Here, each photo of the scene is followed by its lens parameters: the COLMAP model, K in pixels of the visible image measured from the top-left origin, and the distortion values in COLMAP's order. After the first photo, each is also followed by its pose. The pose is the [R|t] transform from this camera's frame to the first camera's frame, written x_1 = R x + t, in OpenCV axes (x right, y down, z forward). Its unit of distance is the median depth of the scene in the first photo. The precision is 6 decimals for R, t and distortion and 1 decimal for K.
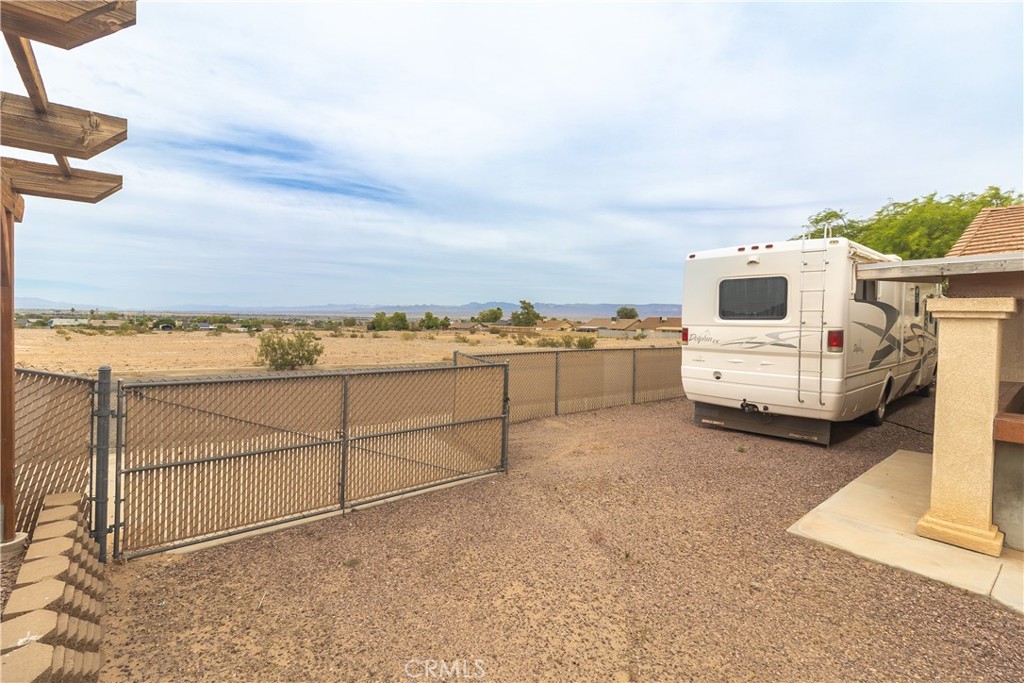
lens RADIAL K [[470.3, 0, 490.0], [0, 470.3, 329.7], [0, 0, 1]] dist [-0.001863, -0.000675]
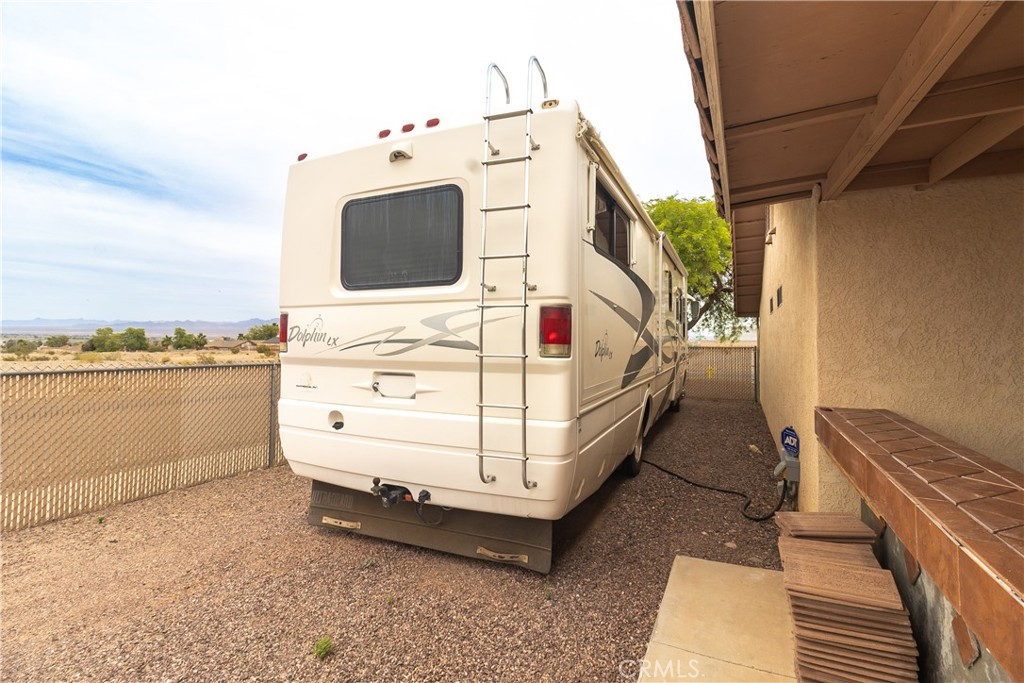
lens RADIAL K [[470.3, 0, 504.1], [0, 470.3, 332.1], [0, 0, 1]] dist [-0.001863, -0.000675]
pose [[0.907482, -0.000210, 0.420091, 0.424068], [0.014632, 0.999409, -0.031107, 0.030972], [-0.419837, 0.034376, 0.906948, 0.522478]]
